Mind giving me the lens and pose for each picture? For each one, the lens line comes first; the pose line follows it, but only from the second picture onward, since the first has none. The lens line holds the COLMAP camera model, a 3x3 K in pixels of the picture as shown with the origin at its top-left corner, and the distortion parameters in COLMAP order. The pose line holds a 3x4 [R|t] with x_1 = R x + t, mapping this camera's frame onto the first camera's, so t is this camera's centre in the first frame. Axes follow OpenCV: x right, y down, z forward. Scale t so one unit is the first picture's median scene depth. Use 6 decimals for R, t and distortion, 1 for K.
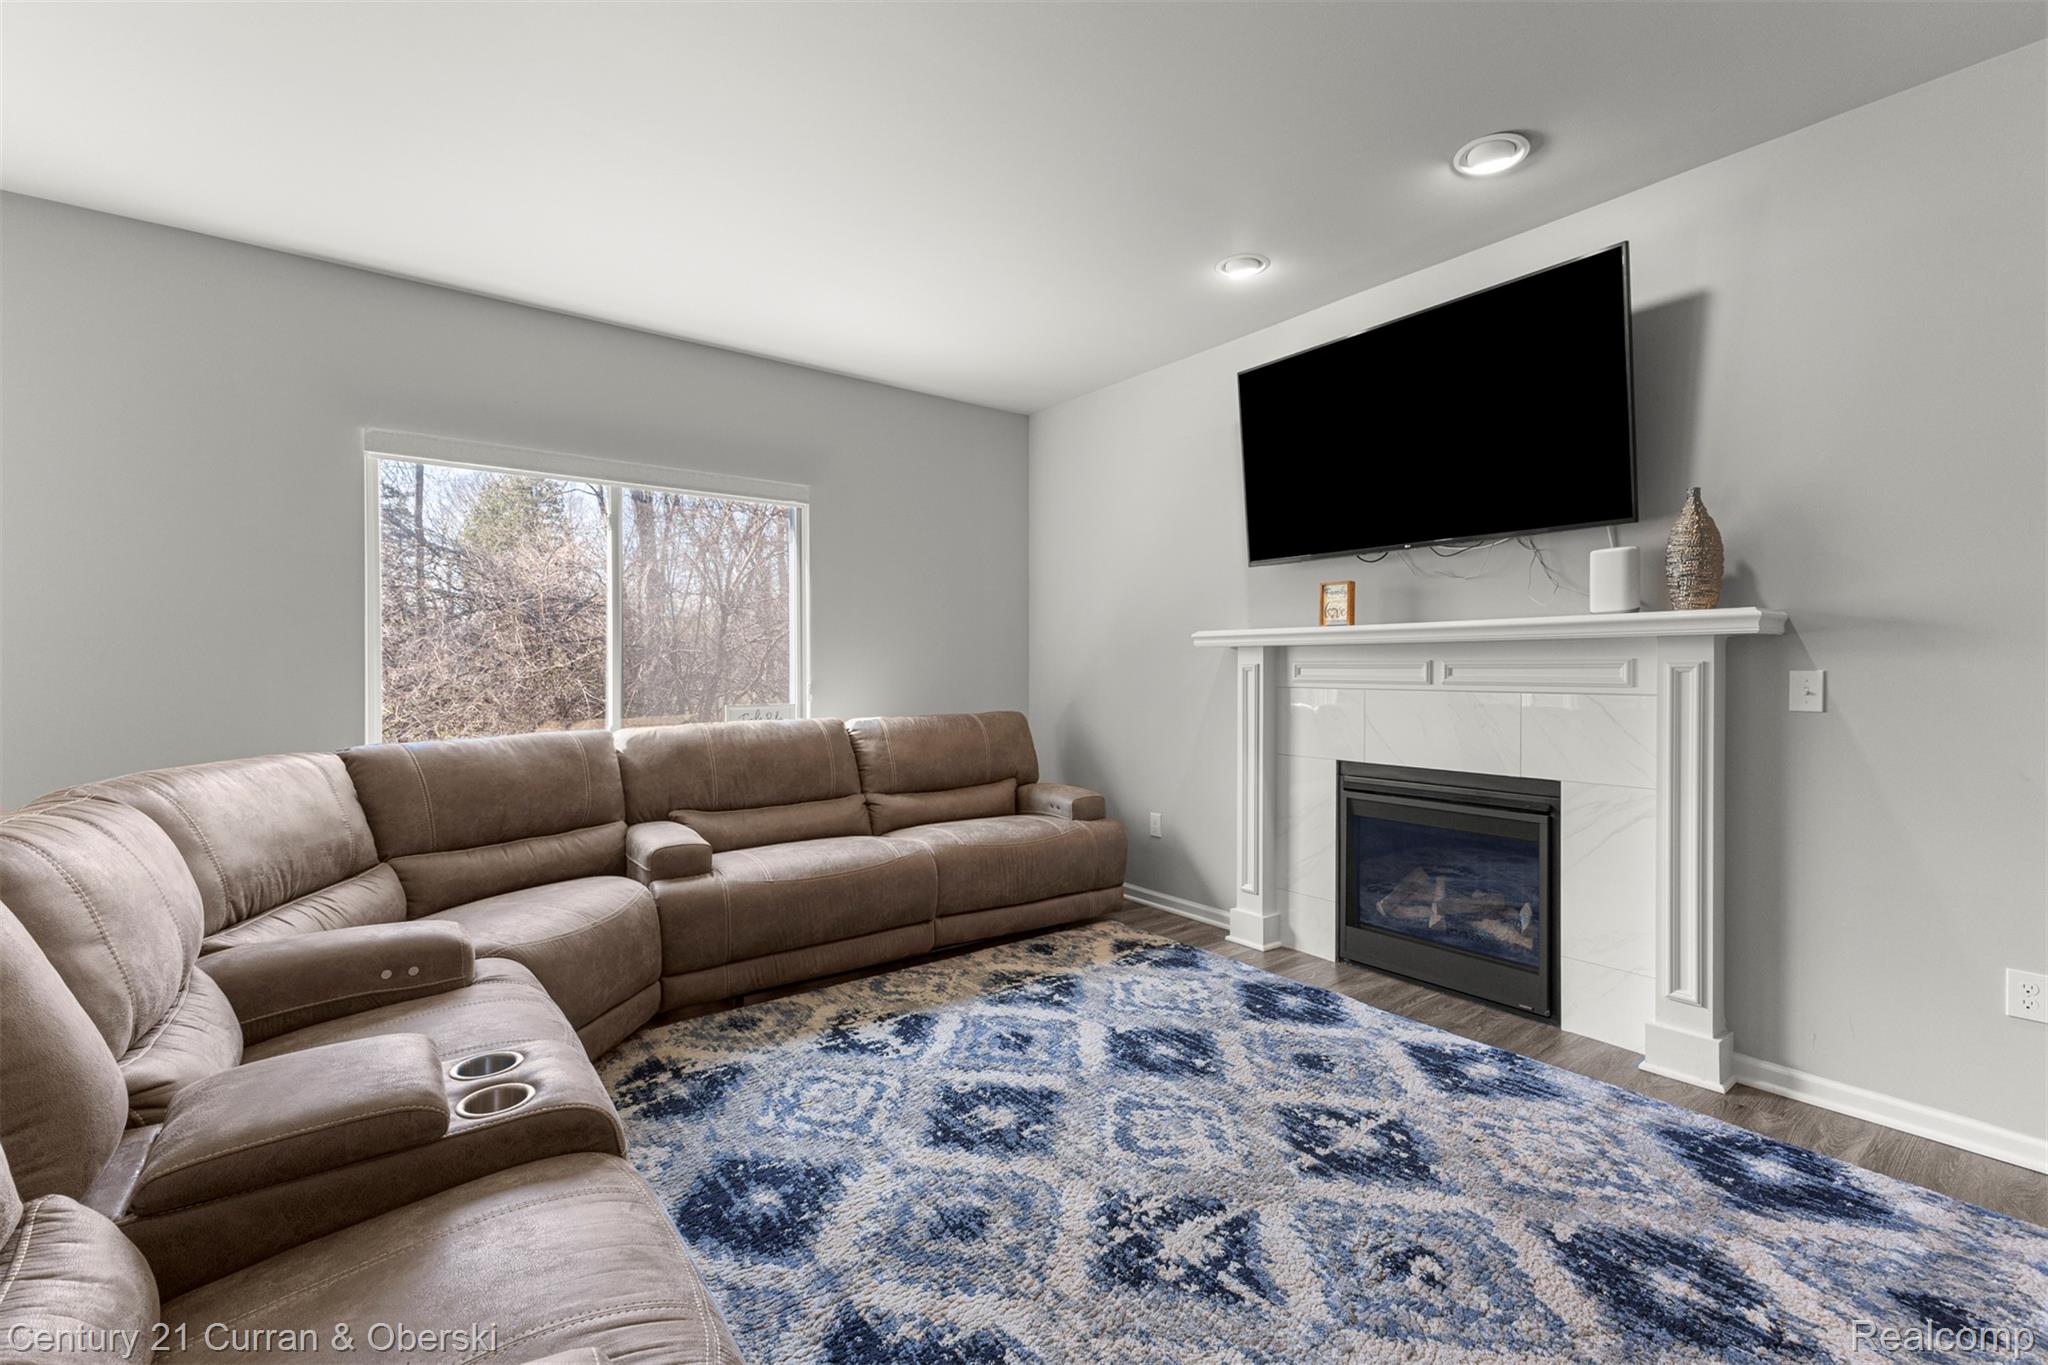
lens RADIAL K [[881.0, 0, 1013.7], [0, 881.0, 675.2], [0, 0, 1]] dist [0.011014, -0.000725]
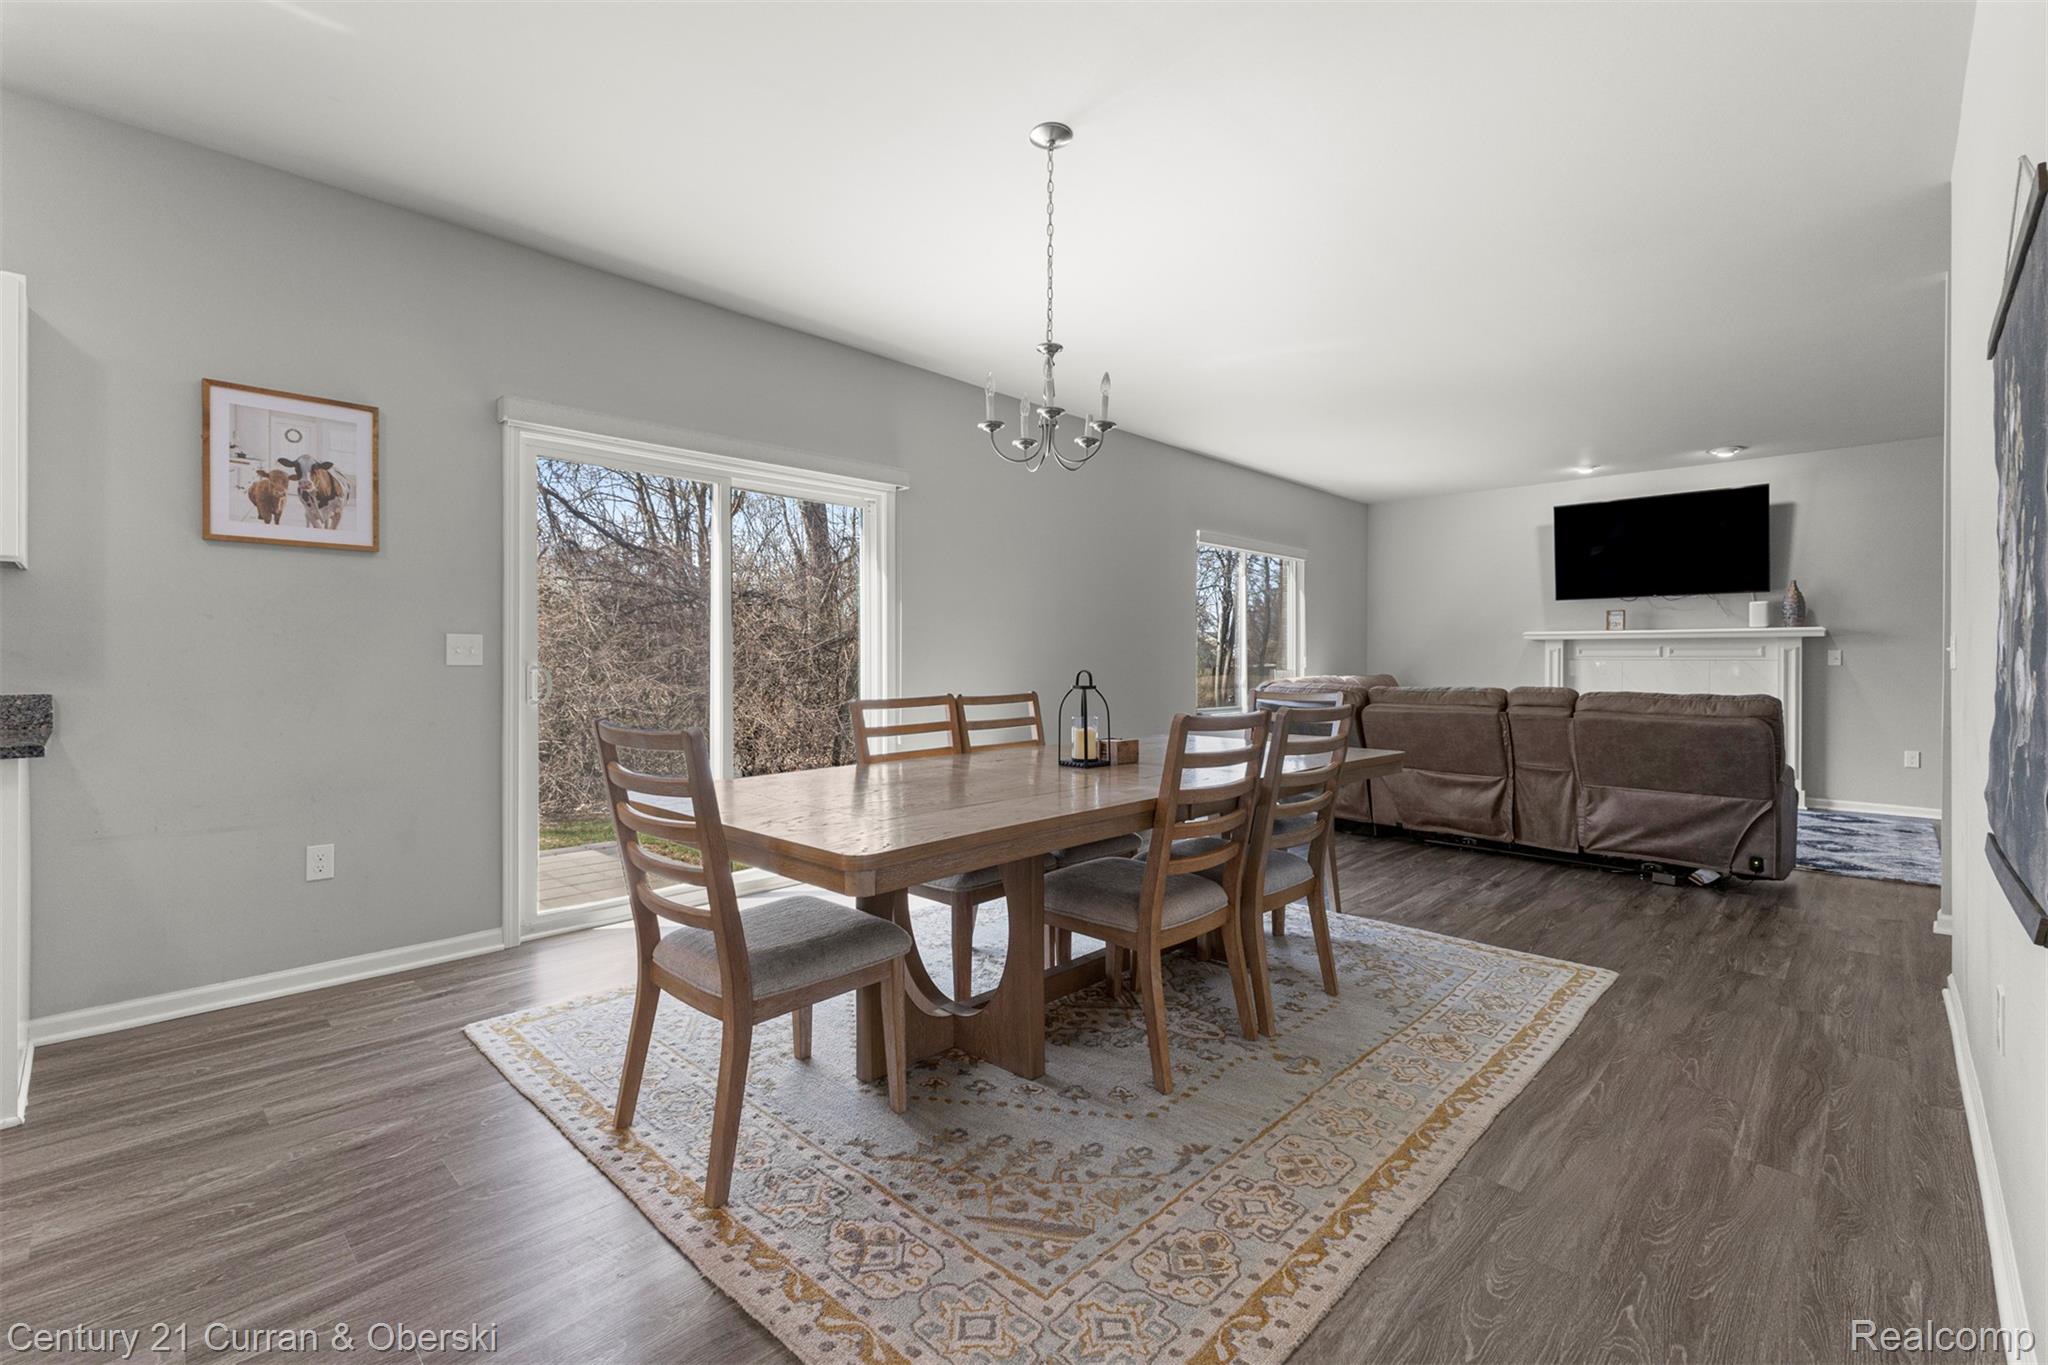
lens RADIAL K [[881.0, 0, 1036.5], [0, 881.0, 668.5], [0, 0, 1]] dist [0.011014, -0.000725]
pose [[0.988071, 0.001253, 0.153995, -1.704113], [-0.001720, 0.999994, 0.002897, 0.041222], [-0.153991, -0.003127, 0.988067, -1.143243]]
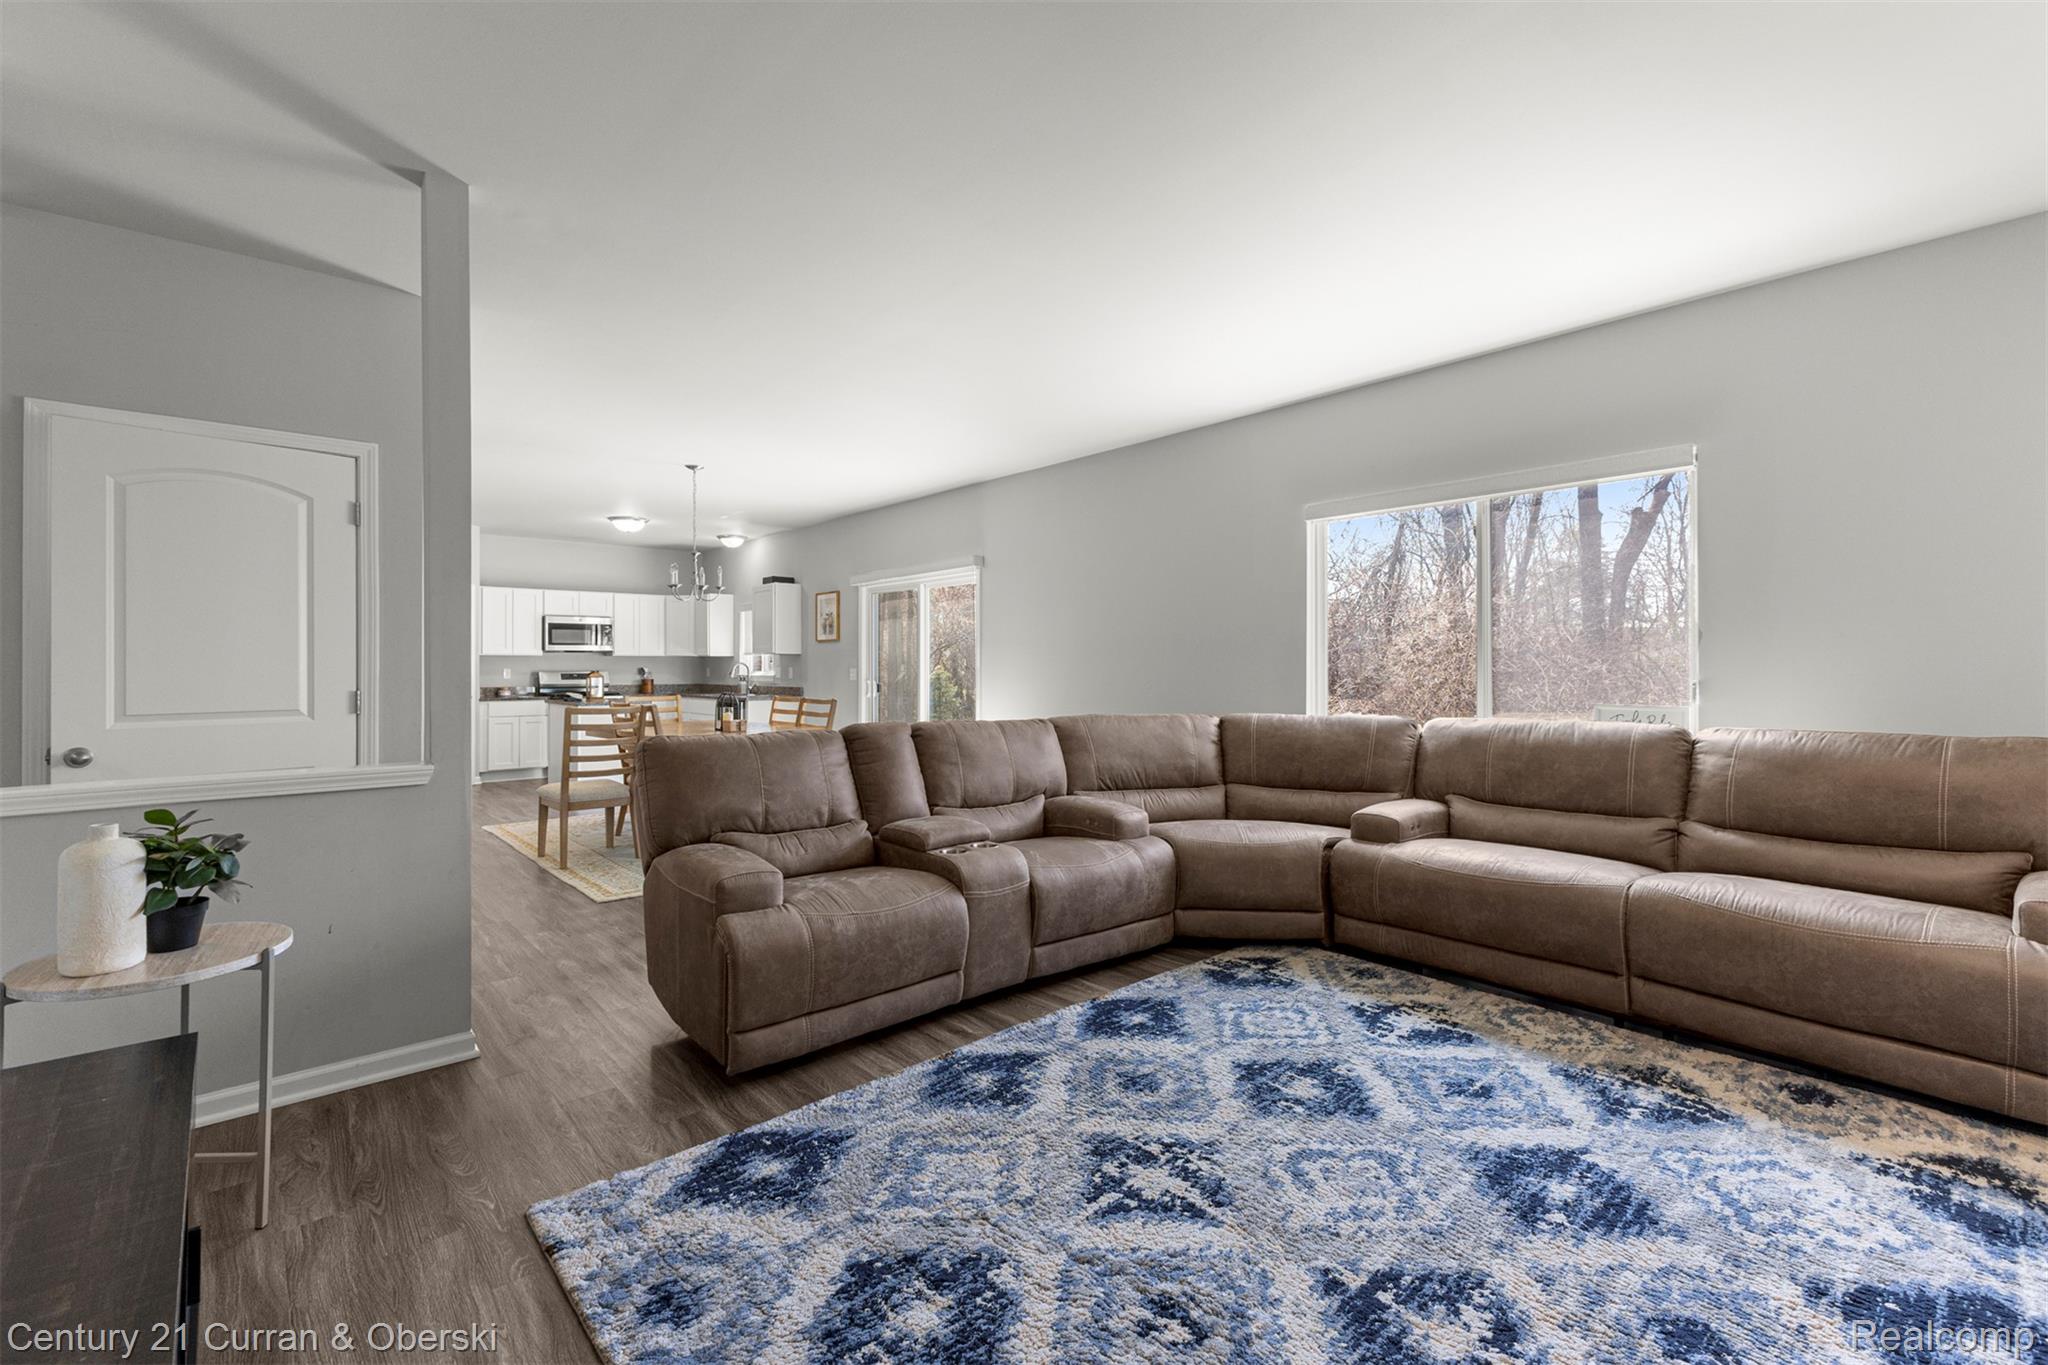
lens RADIAL K [[881.0, 0, 1023.5], [0, 881.0, 669.2], [0, 0, 1]] dist [0.011014, -0.000725]
pose [[0.073305, 0.002174, -0.997307, 0.851703], [-0.002937, 0.999994, 0.001964, -0.003978], [0.997305, 0.002785, 0.073310, 0.493446]]
